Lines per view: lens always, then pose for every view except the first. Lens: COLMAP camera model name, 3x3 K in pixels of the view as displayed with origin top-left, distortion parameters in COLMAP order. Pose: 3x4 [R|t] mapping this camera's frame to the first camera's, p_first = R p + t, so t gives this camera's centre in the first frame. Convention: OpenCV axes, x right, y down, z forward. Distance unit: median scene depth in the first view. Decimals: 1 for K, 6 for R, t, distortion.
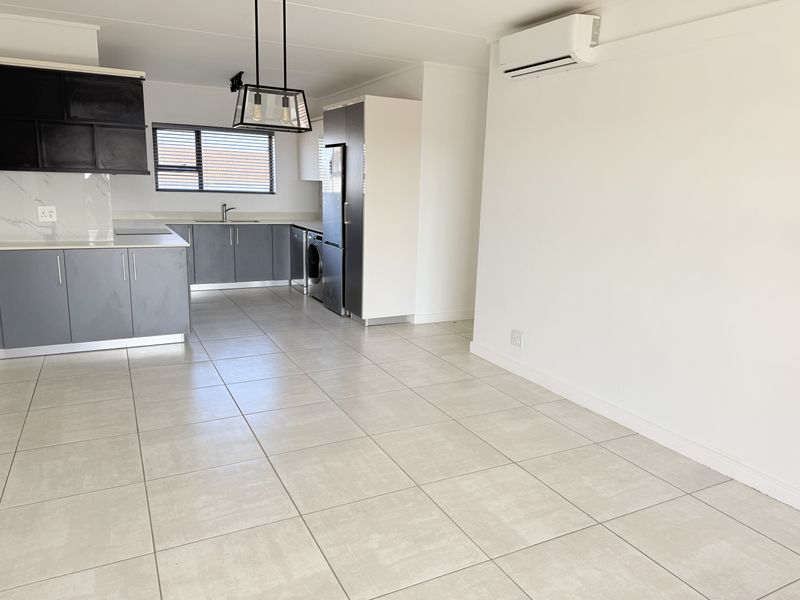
lens RADIAL K [[561.0, 0, 397.9], [0, 561.0, 298.9], [0, 0, 1]] dist [0.104107, -0.150686]
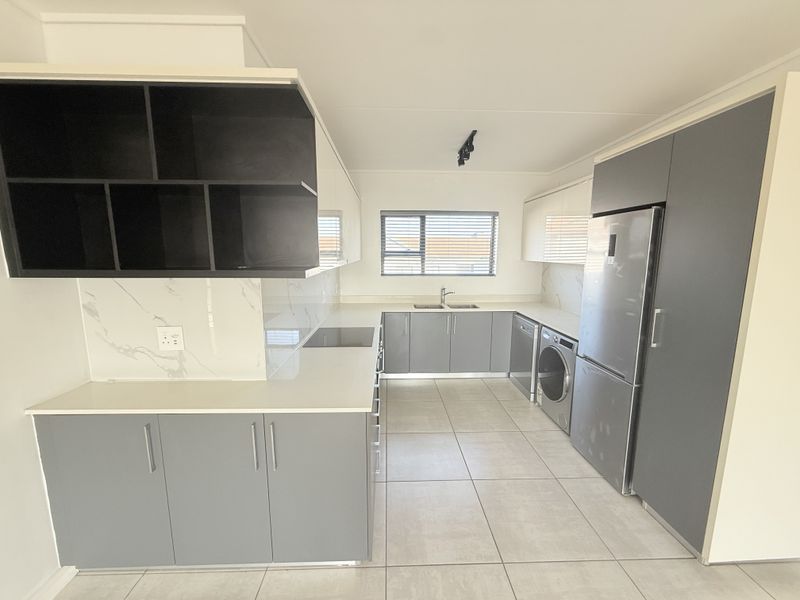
lens RADIAL K [[320.2, 0, 397.2], [0, 320.2, 302.4], [0, 0, 1]] dist [-0.000215, 0.000024]
pose [[0.904465, 0.039174, -0.424744, -0.233689], [-0.062892, 0.997138, -0.041960, -0.186190], [0.421885, 0.064665, 0.904340, 0.766477]]
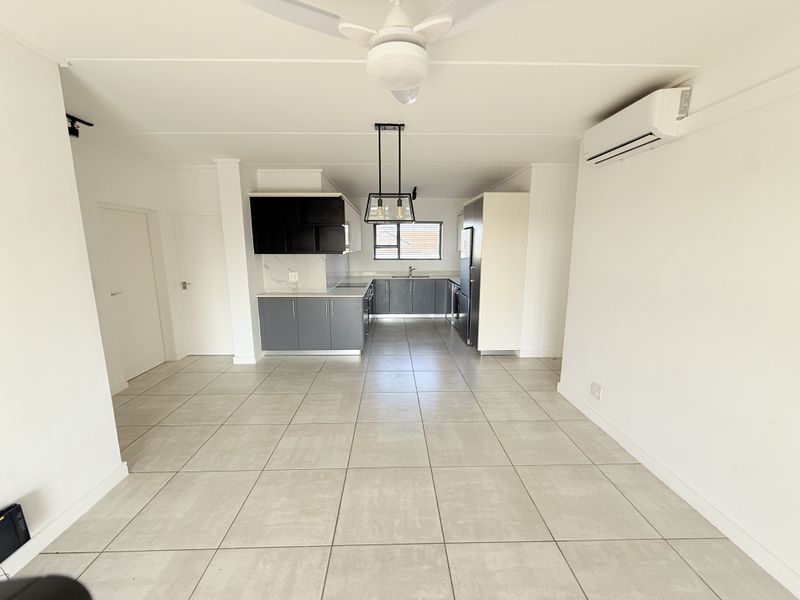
lens RADIAL K [[320.2, 0, 397.2], [0, 320.2, 302.4], [0, 0, 1]] dist [-0.000215, 0.000024]
pose [[0.898973, 0.045684, -0.435616, 0.118952], [-0.060547, 0.997959, -0.020291, -0.066406], [0.433800, 0.044617, 0.899904, 0.233024]]
